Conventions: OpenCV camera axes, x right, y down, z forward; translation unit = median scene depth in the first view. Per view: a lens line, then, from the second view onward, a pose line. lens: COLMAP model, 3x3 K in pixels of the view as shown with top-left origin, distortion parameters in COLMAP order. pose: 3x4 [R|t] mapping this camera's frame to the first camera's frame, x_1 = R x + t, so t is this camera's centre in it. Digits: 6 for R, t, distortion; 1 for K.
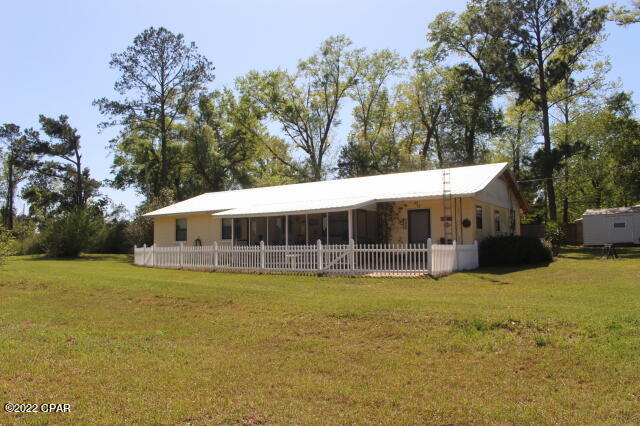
lens RADIAL K [[503.1, 0, 320.0], [0, 503.1, 213.0], [0, 0, 1]] dist [0.001160, -0.002373]
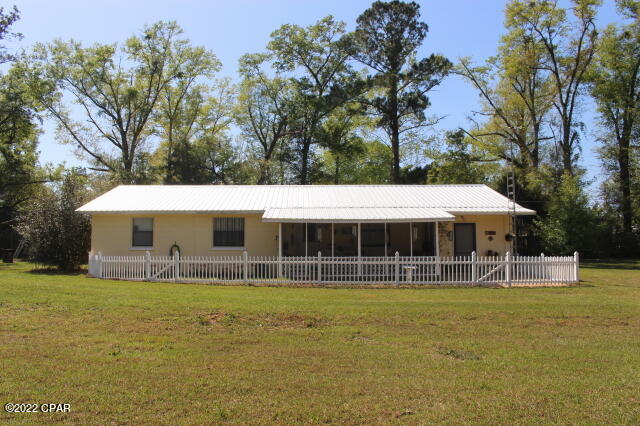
lens RADIAL K [[533.9, 0, 320.0], [0, 533.9, 213.0], [0, 0, 1]] dist [-0.164600, 0.153908]
pose [[0.851883, 0.056930, 0.520628, -0.611915], [-0.047553, 0.998376, -0.031361, 0.019626], [-0.521568, 0.001958, 0.853207, 0.213896]]
